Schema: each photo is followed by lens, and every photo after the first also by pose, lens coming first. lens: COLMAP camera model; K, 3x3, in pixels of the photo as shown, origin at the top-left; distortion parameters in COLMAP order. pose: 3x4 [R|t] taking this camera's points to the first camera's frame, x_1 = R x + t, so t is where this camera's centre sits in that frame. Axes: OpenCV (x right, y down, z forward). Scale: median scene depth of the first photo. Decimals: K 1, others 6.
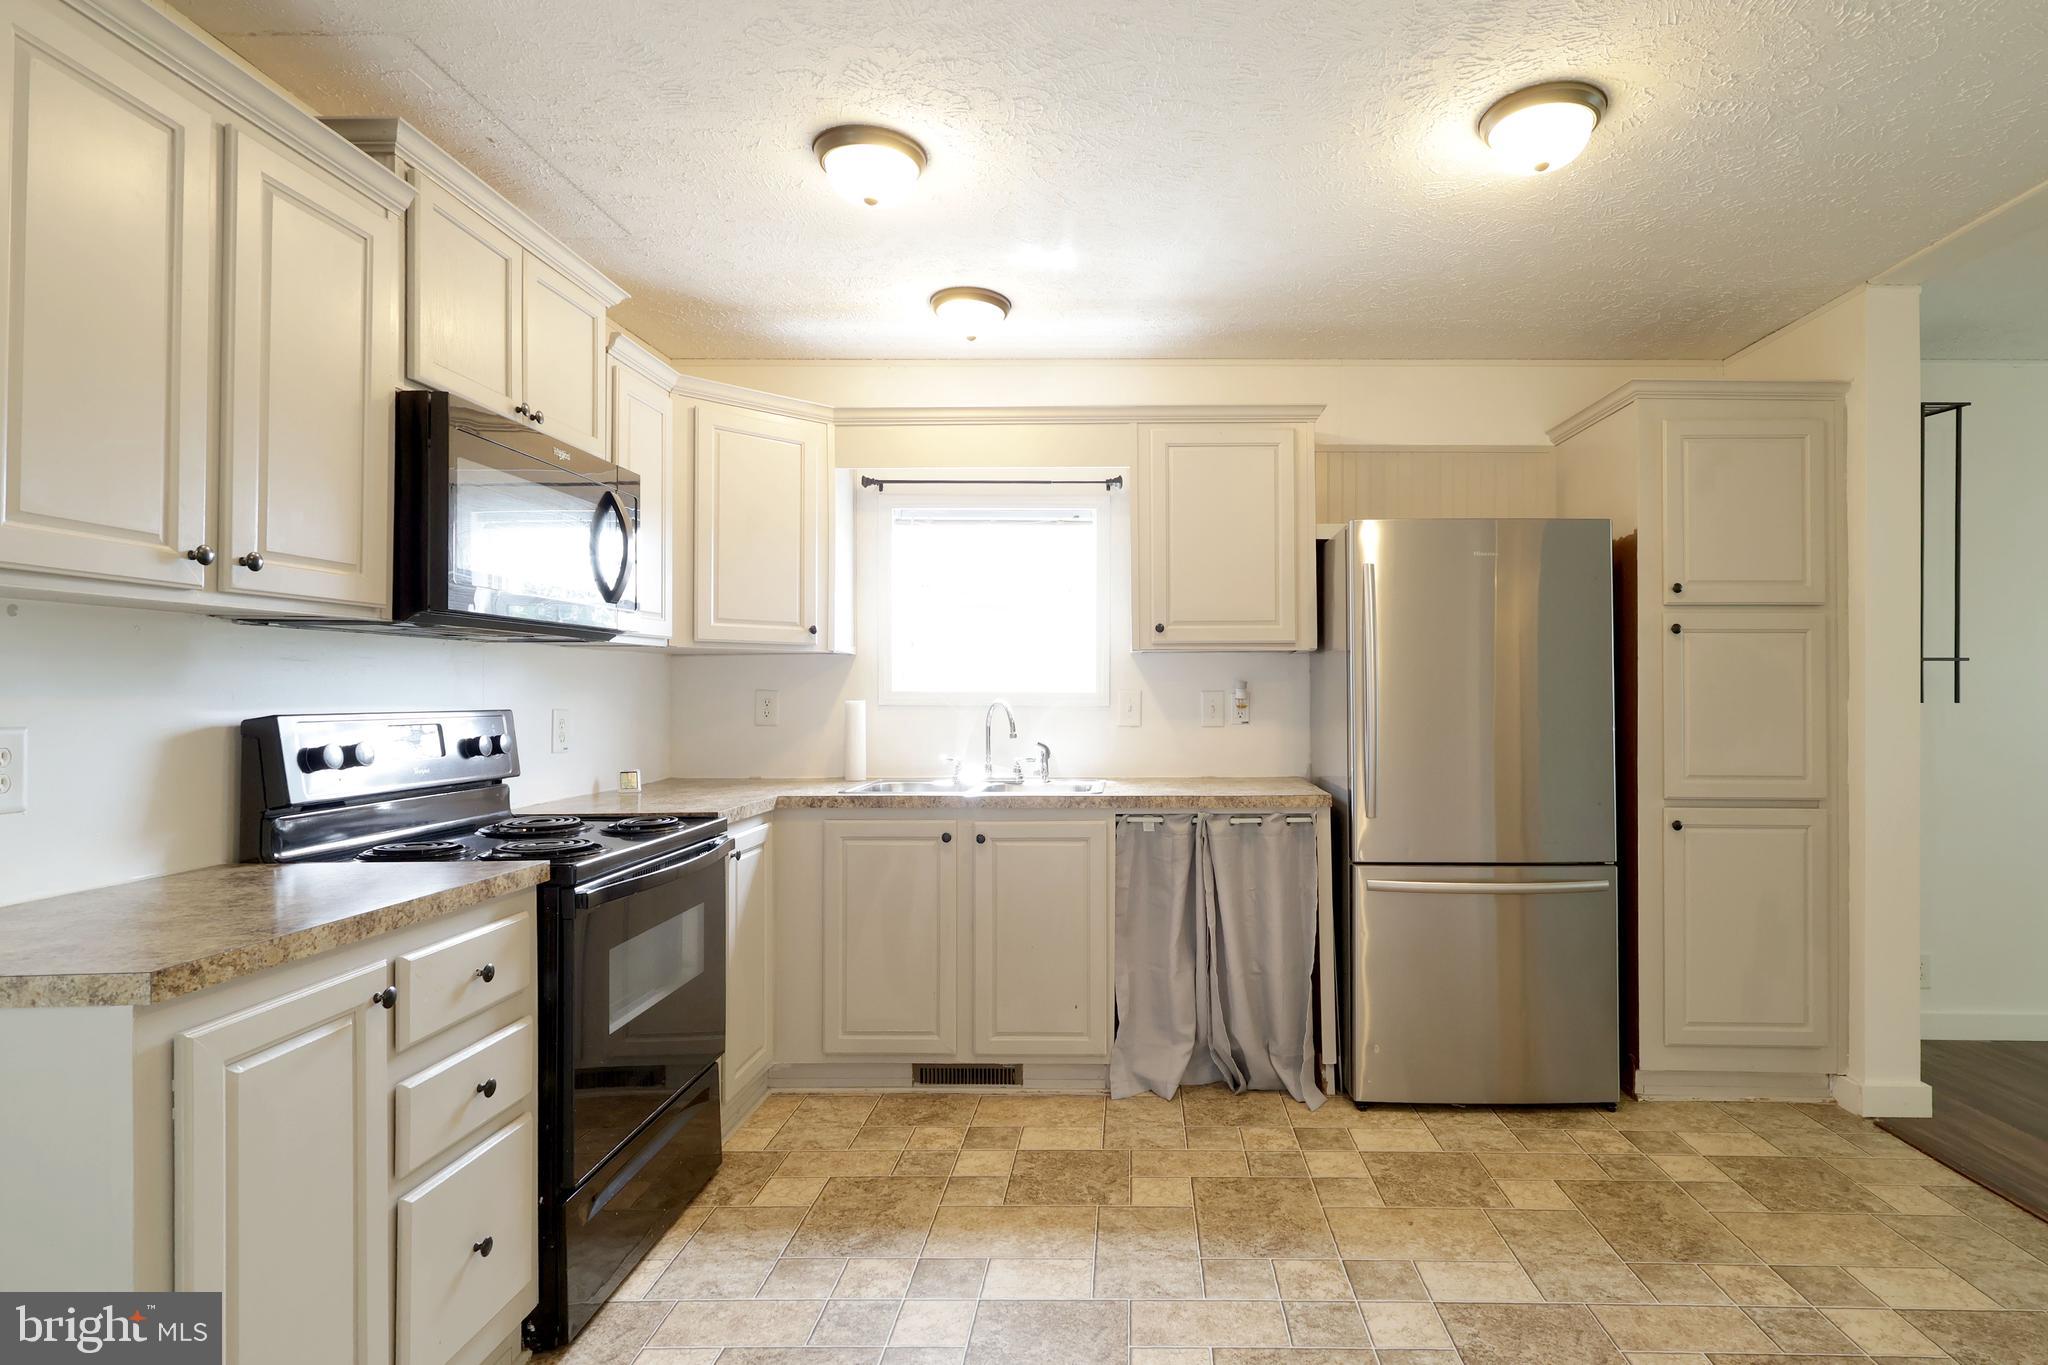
lens RADIAL K [[1035.5, 0, 1122.8], [0, 1035.5, 678.1], [0, 0, 1]] dist [0.003398, -0.001503]
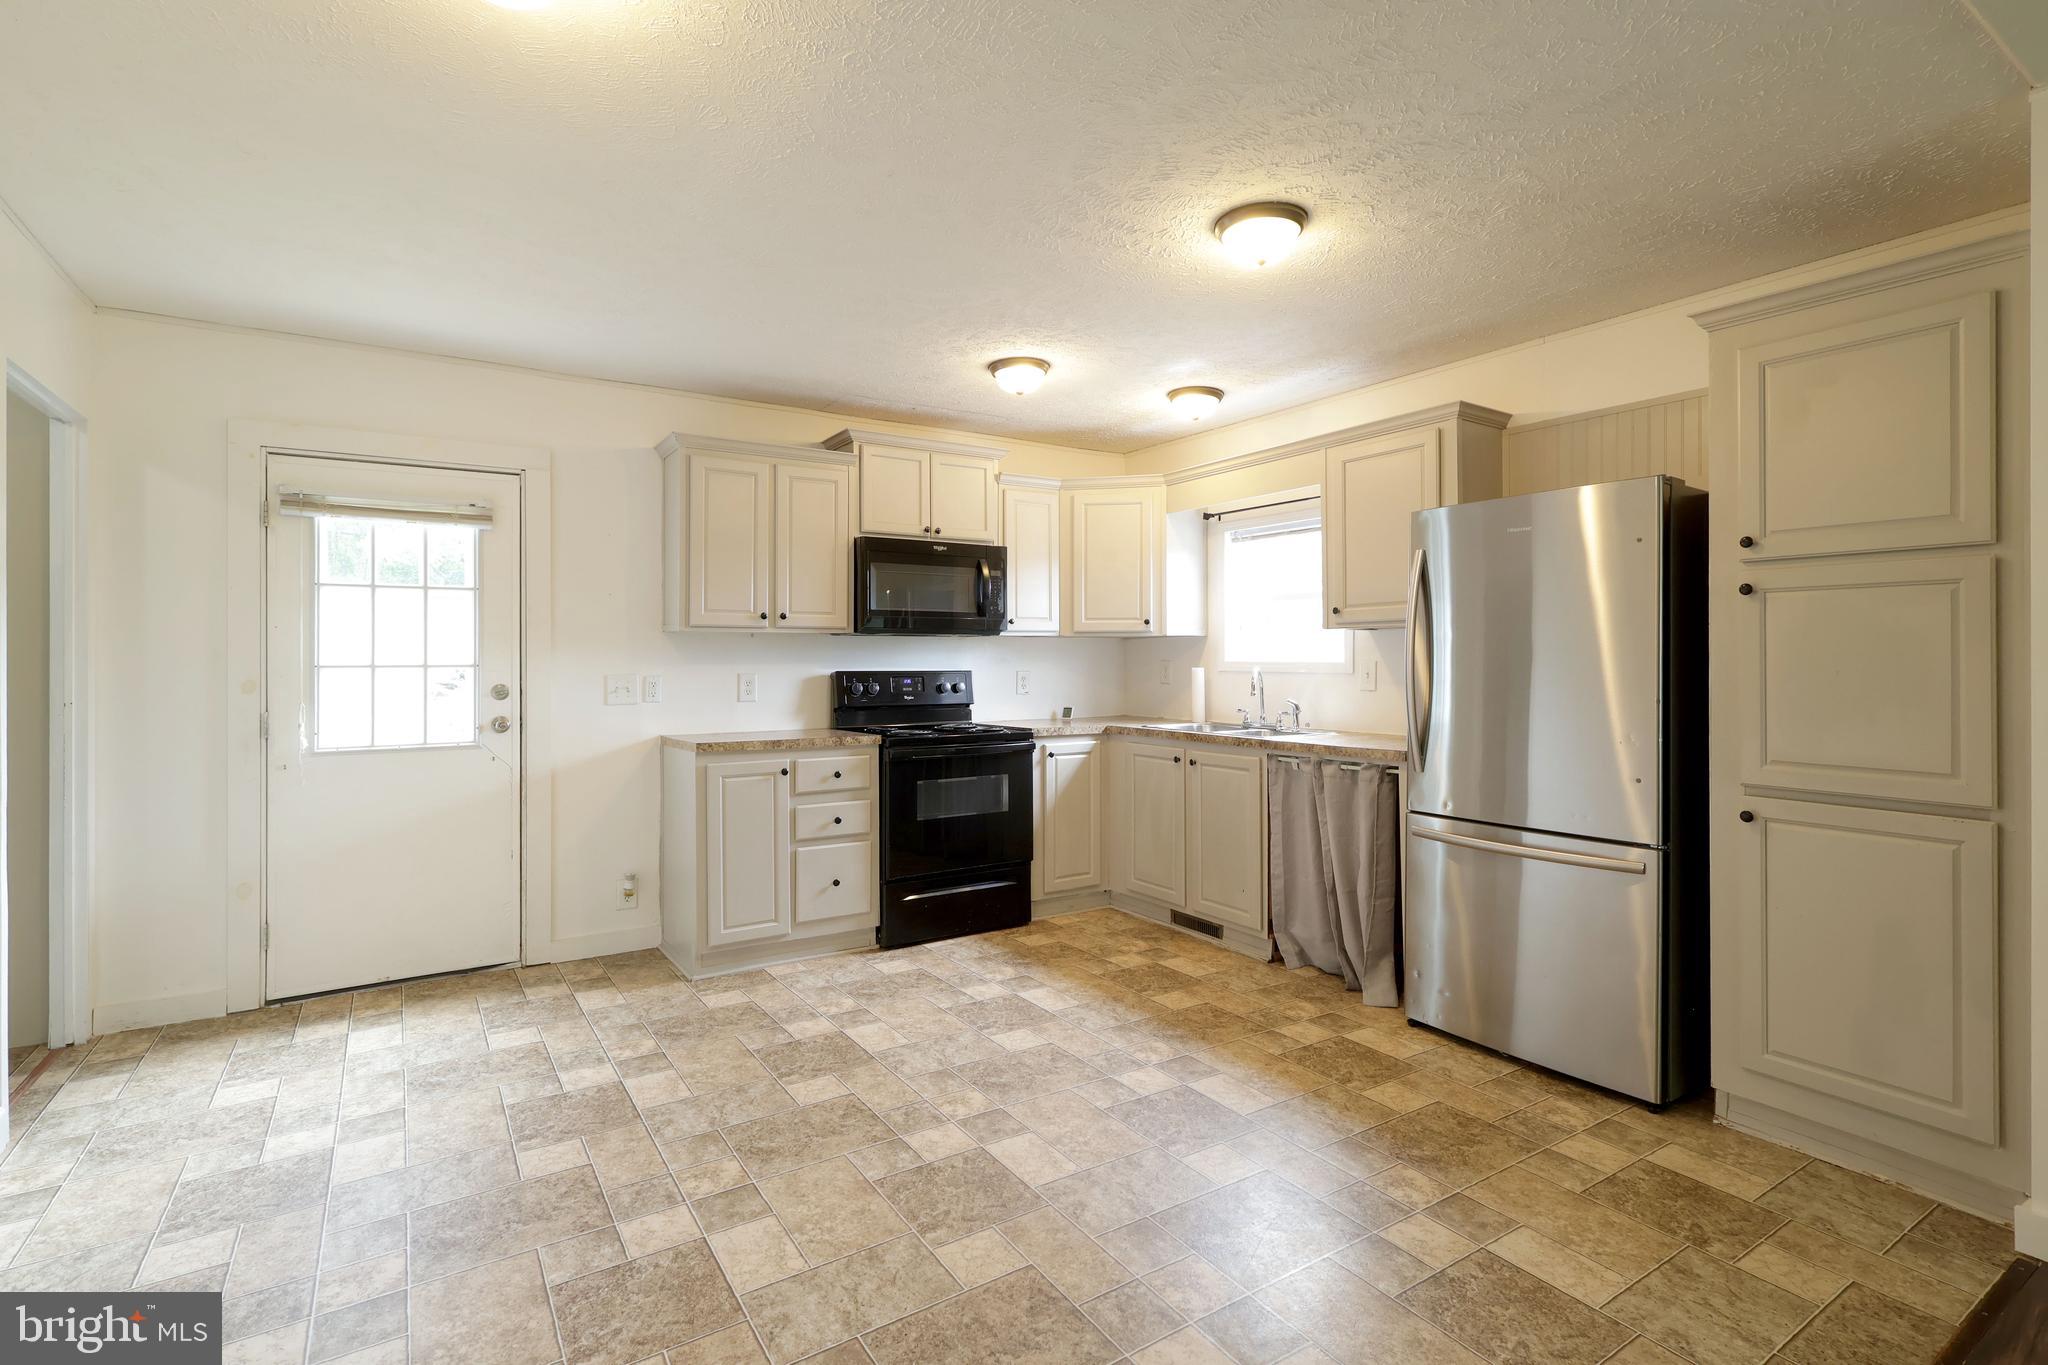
lens RADIAL K [[970.9, 0, 1017.3], [0, 970.9, 646.8], [0, 0, 1]] dist [0.001463, 0.000947]
pose [[0.547795, -0.011981, -0.836527, 0.890305], [0.012108, 0.999906, -0.006392, -0.001962], [0.836525, -0.006627, 0.547888, 0.045571]]
